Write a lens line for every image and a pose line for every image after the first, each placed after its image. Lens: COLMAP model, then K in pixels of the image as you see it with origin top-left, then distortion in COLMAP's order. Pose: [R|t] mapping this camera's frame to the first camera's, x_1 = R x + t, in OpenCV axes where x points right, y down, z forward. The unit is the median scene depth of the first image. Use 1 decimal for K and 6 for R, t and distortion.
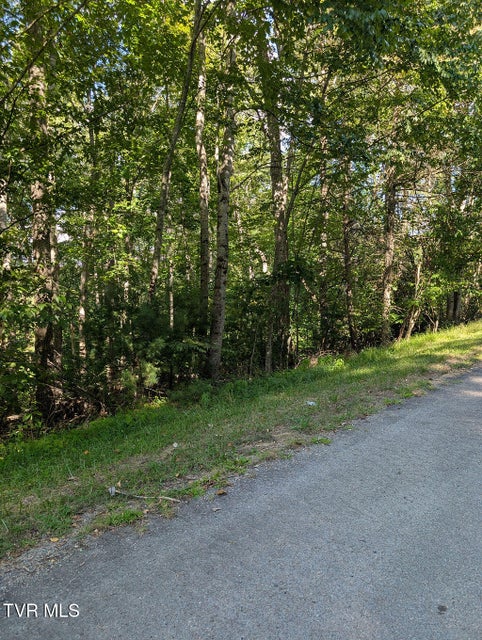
lens RADIAL K [[445.7, 0, 243.8], [0, 445.7, 316.9], [0, 0, 1]] dist [0.010825, -0.005848]
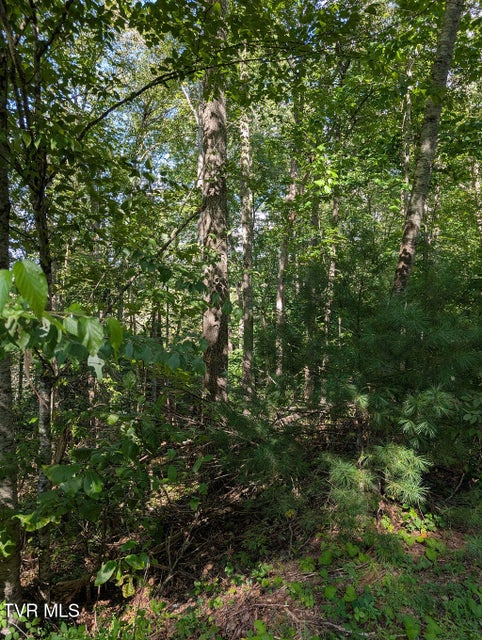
lens RADIAL K [[445.7, 0, 242.1], [0, 445.7, 320.0], [0, 0, 1]] dist [0.010825, -0.005848]
pose [[0.902577, 0.033660, -0.429210, -0.096841], [-0.022846, 0.999279, 0.030322, -0.006825], [0.429921, -0.017562, 0.902695, 0.328395]]
